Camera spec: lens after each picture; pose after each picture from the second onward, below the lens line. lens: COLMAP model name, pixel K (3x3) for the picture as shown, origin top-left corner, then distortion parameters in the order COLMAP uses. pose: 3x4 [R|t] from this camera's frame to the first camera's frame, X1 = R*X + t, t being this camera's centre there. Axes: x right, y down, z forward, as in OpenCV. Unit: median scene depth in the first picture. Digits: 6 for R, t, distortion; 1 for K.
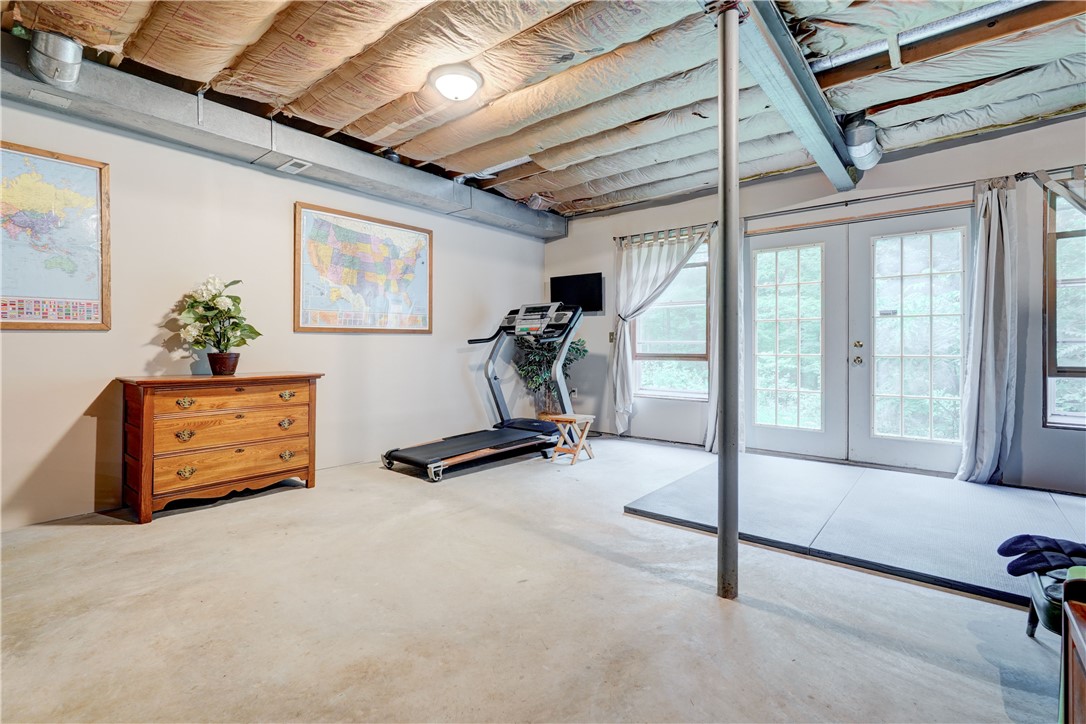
lens RADIAL K [[500.6, 0, 574.1], [0, 500.6, 345.4], [0, 0, 1]] dist [-0.000974, 0.000214]
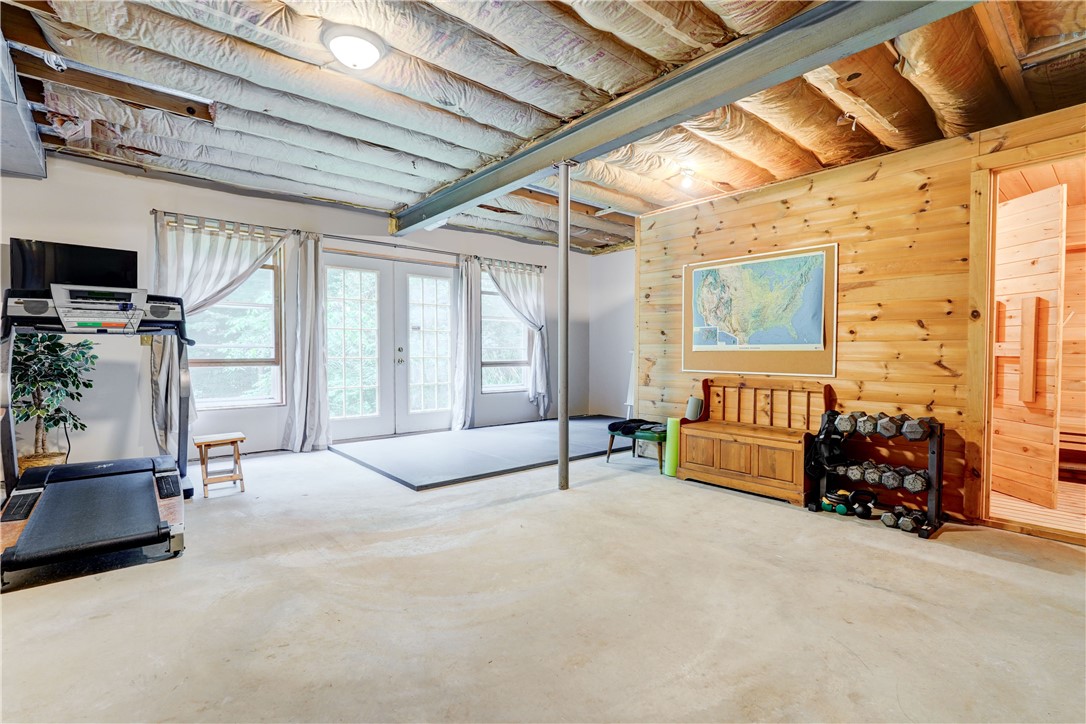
lens RADIAL K [[500.8, 0, 527.6], [0, 500.8, 356.0], [0, 0, 1]] dist [-0.001258, 0.000305]
pose [[0.211133, -0.008088, 0.977424, -0.853338], [-0.001096, 0.999963, 0.008511, 0.003819], [-0.977457, -0.002868, 0.211117, 0.430932]]
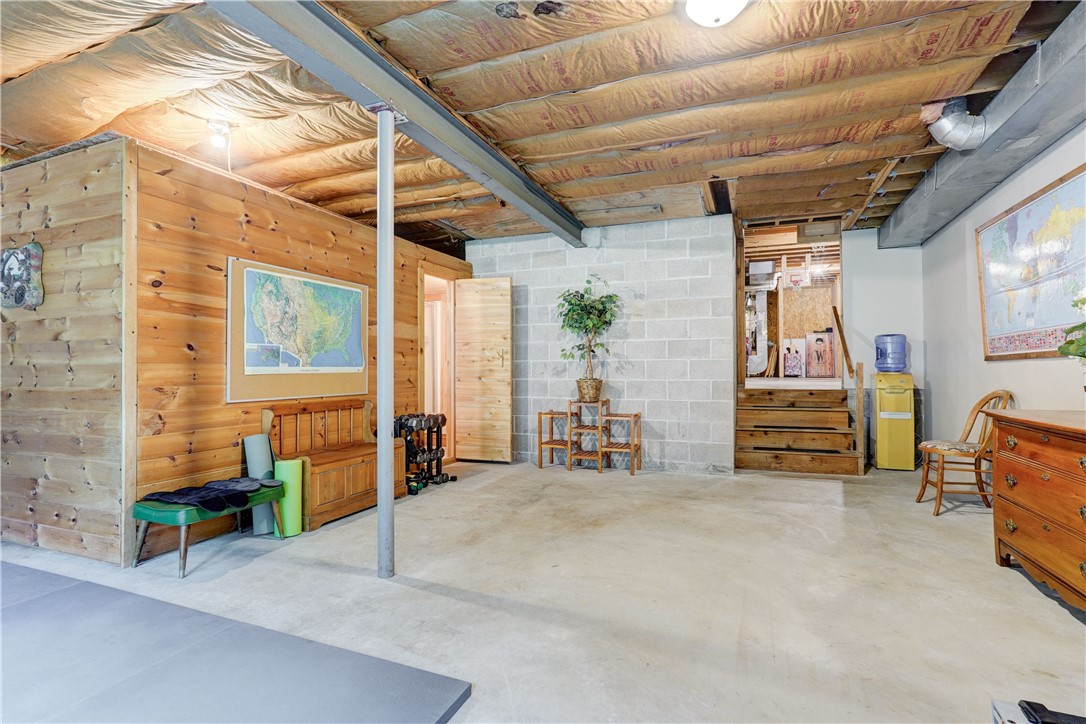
lens RADIAL K [[478.1, 0, 543.0], [0, 478.1, 362.0], [0, 0, 1]] dist [-0.019422, 0.000021]
pose [[-0.968862, 0.002393, -0.247590, 0.128710], [0.006117, 0.999879, -0.014274, -0.005478], [0.247526, -0.015344, -0.968760, 1.295817]]
